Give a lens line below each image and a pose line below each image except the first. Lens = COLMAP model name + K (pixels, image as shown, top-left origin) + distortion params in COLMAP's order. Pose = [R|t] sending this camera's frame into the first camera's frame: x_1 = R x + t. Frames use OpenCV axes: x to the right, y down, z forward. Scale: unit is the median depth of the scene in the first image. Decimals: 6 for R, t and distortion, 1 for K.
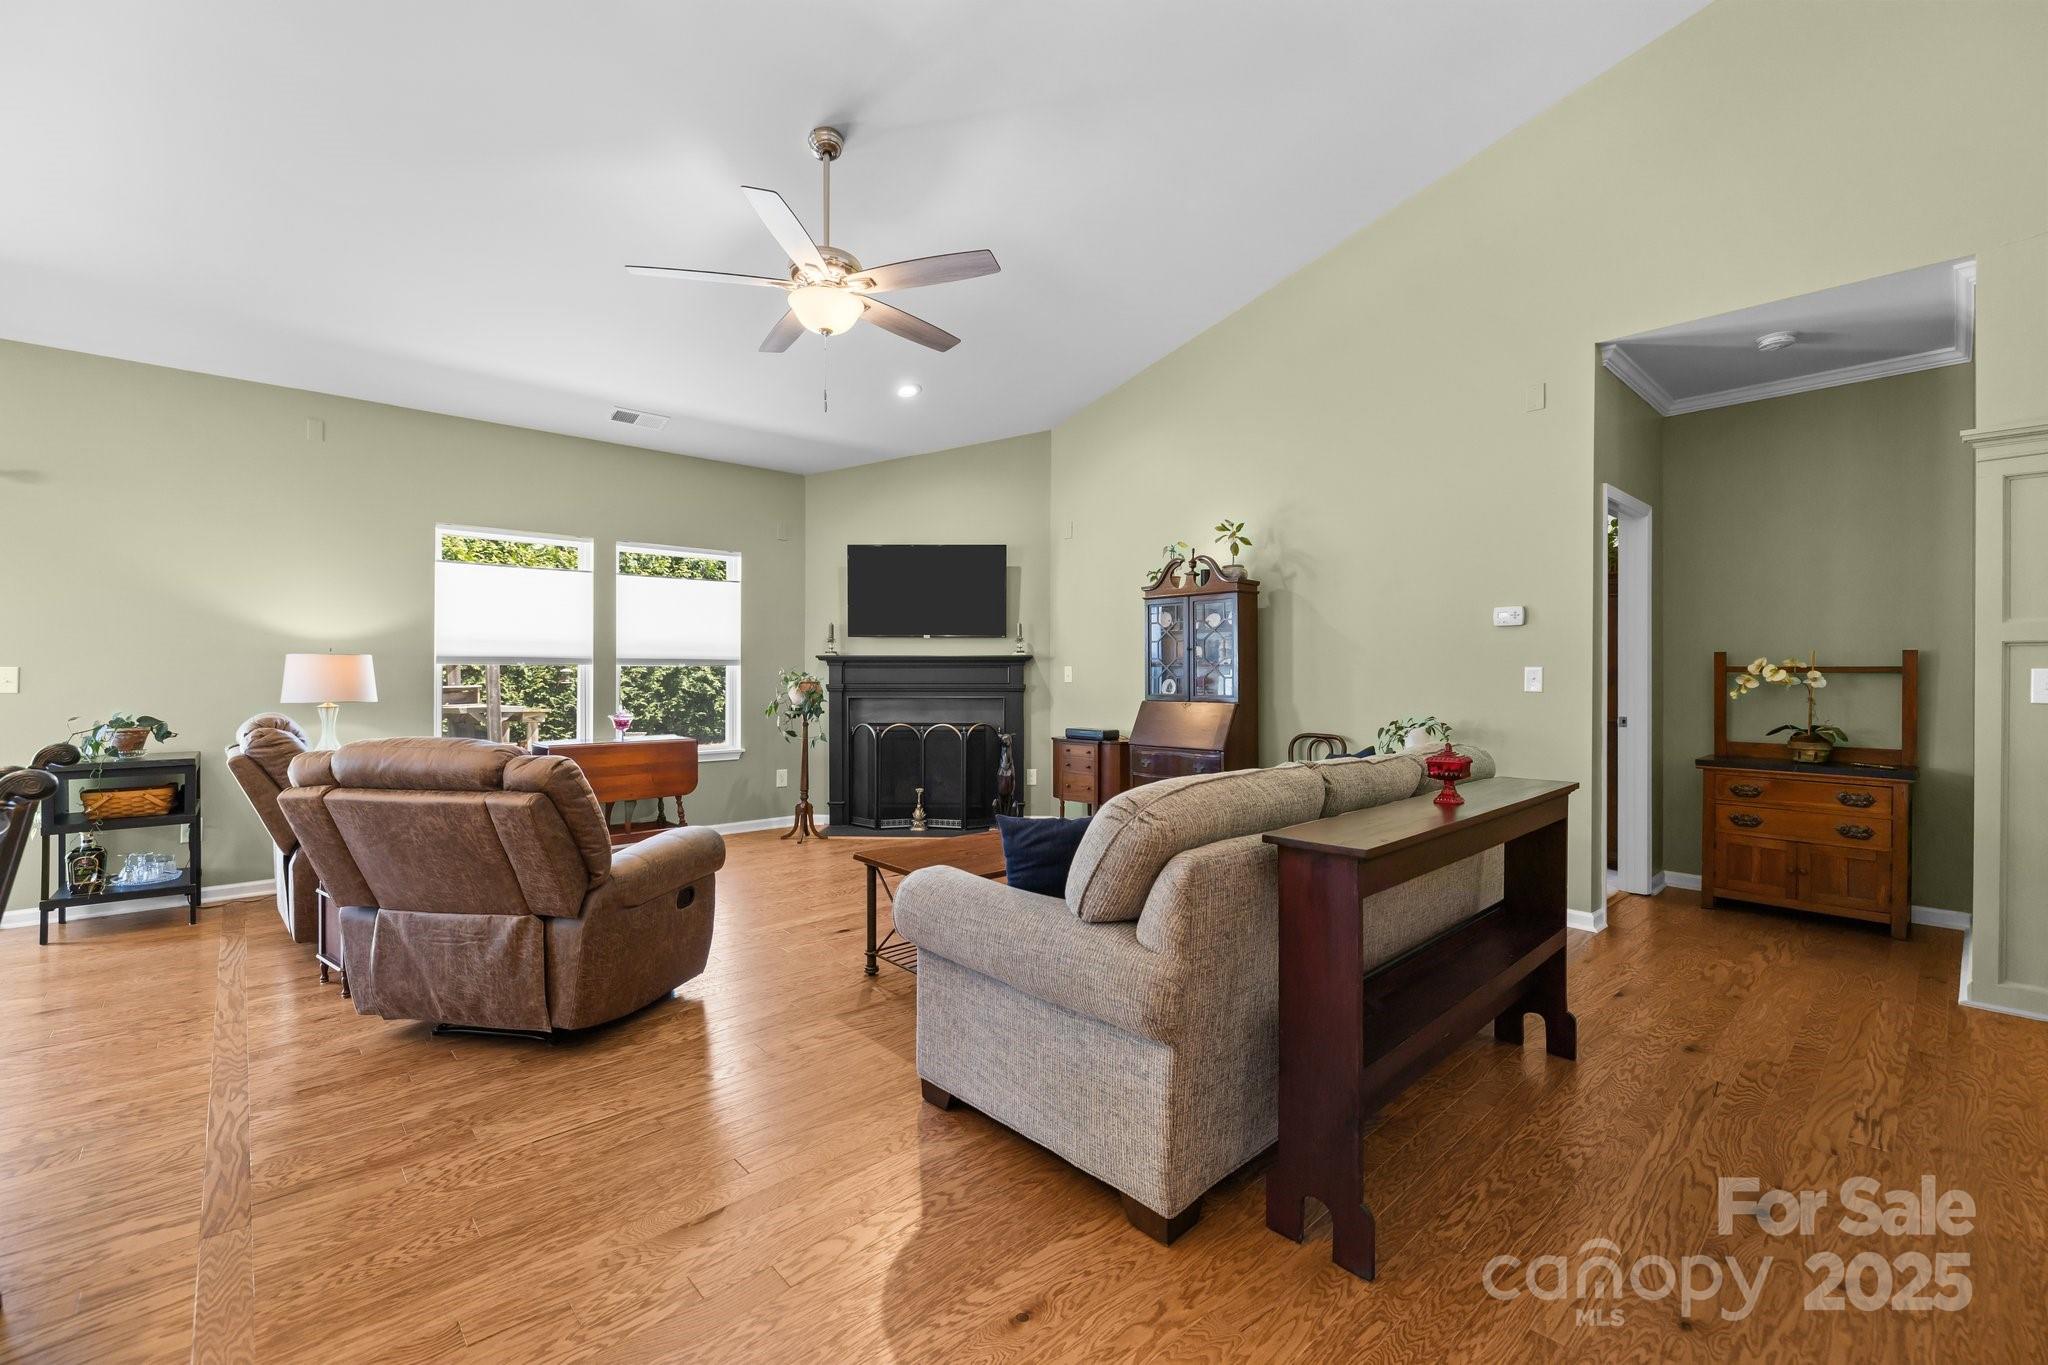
lens RADIAL K [[858.1, 0, 1007.5], [0, 858.1, 672.3], [0, 0, 1]] dist [-0.000761, -0.000558]
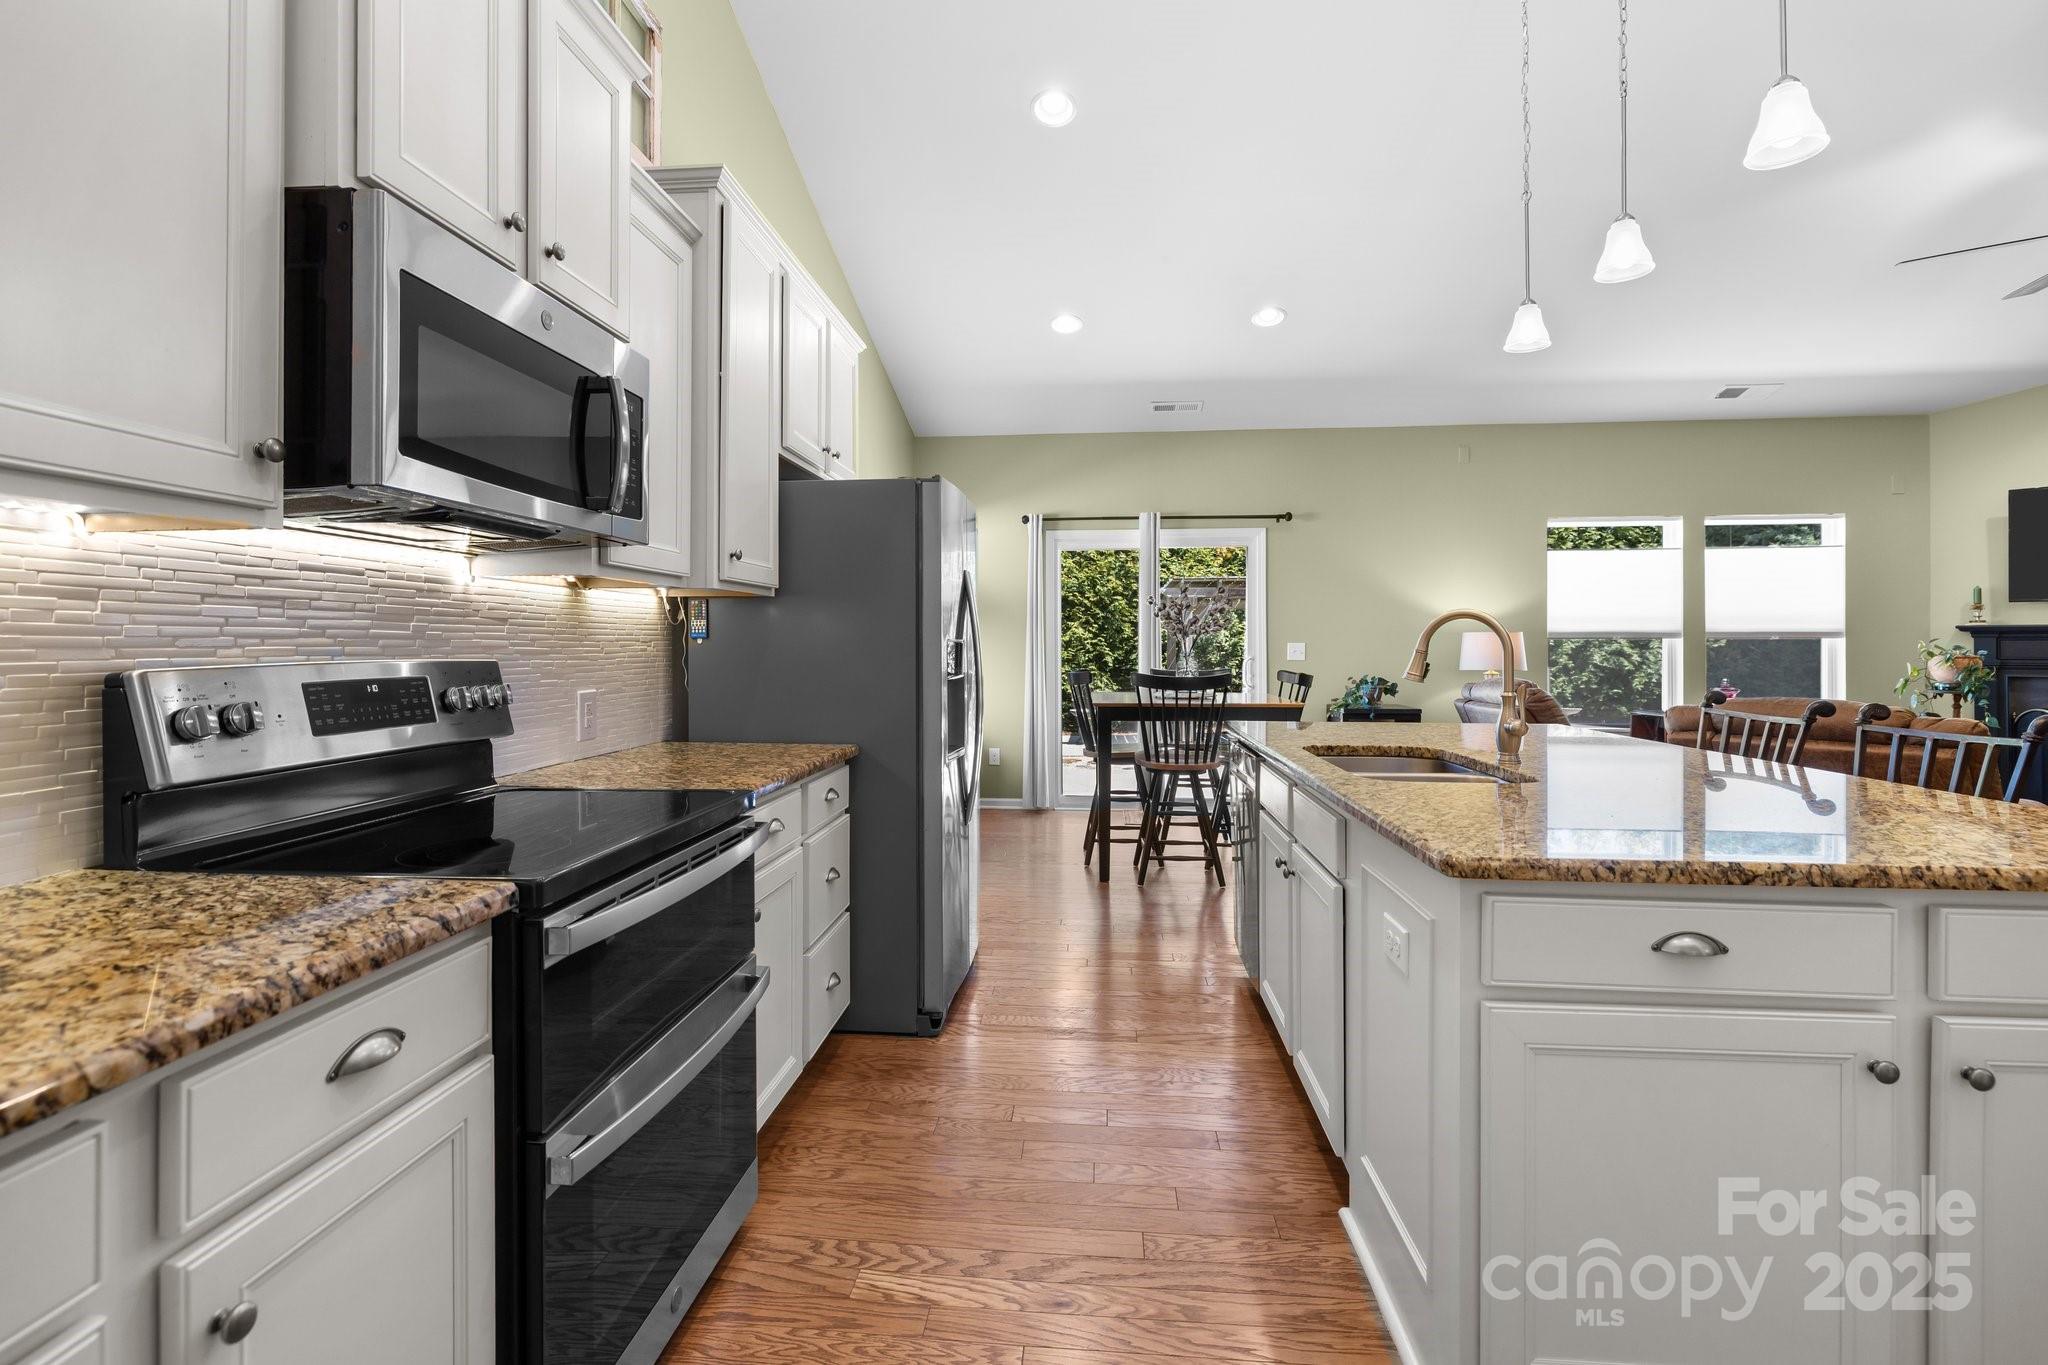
lens RADIAL K [[927.1, 0, 1016.0], [0, 927.1, 644.1], [0, 0, 1]] dist [-0.002698, -0.000259]
pose [[0.676297, -0.004046, -0.736618, -0.229019], [0.002970, 0.999992, -0.002765, -0.001670], [0.736623, -0.000317, 0.676303, -0.382304]]
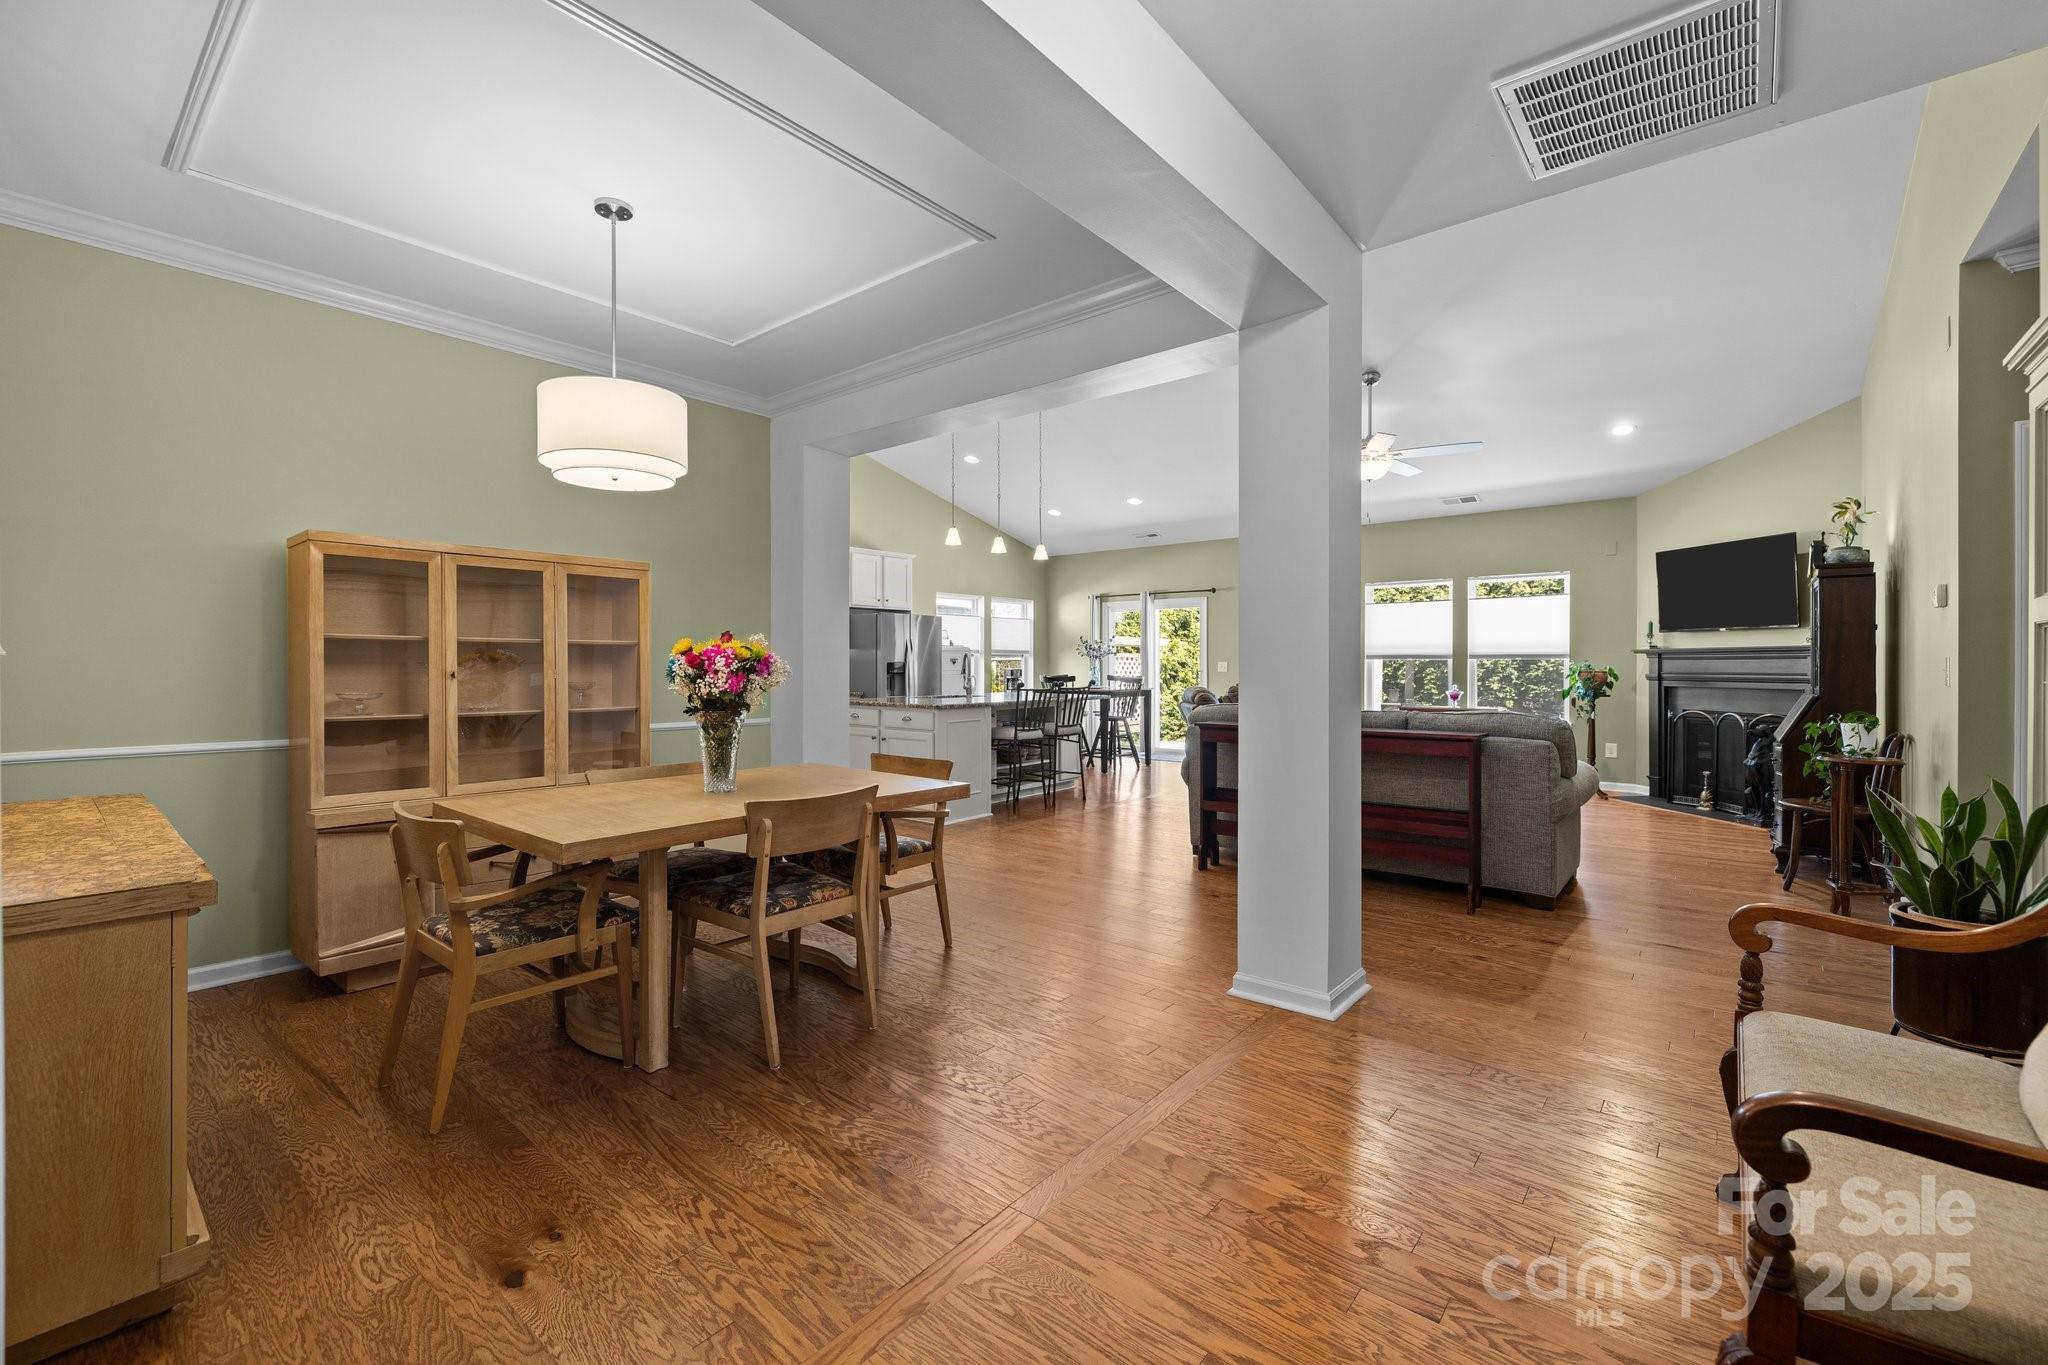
lens RADIAL K [[859.6, 0, 1011.4], [0, 859.6, 664.8], [0, 0, 1]] dist [0.000056, -0.000074]
pose [[0.133447, -0.001058, -0.991055, 1.079615], [0.000879, 0.999999, -0.000949, 0.002585], [0.991056, -0.000744, 0.133447, -0.011041]]
